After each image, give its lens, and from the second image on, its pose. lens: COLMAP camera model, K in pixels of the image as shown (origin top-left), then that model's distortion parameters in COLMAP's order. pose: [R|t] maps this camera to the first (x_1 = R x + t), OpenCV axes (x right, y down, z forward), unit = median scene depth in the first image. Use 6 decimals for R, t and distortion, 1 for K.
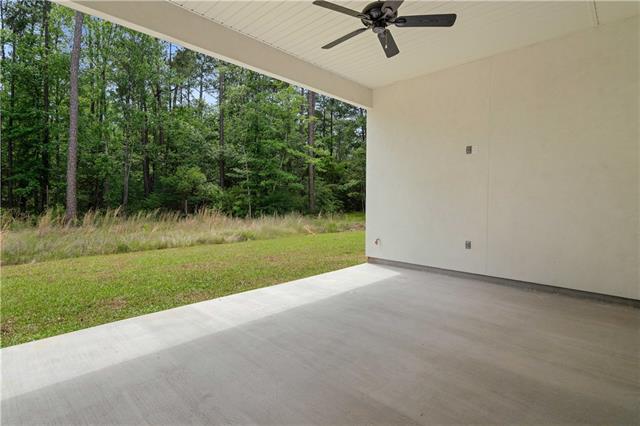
lens RADIAL K [[306.7, 0, 320.6], [0, 306.7, 211.6], [0, 0, 1]] dist [0.000649, 0.000030]
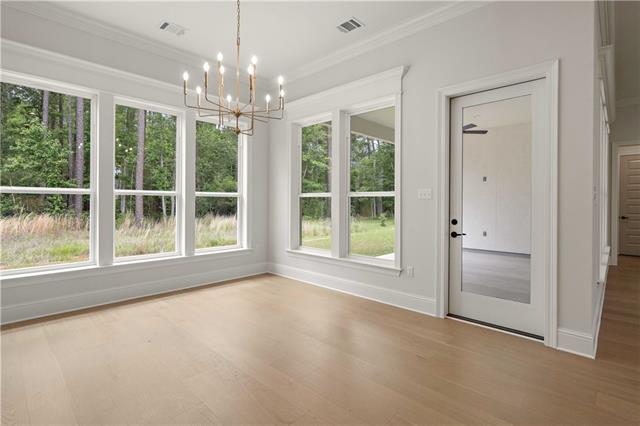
lens RADIAL K [[310.5, 0, 322.5], [0, 310.5, 212.6], [0, 0, 1]] dist [-0.001634, -0.000025]
pose [[0.999497, 0.003459, 0.031528, -0.227583], [-0.003126, 0.999939, -0.010617, 0.005039], [-0.031563, 0.010514, 0.999446, -0.337009]]
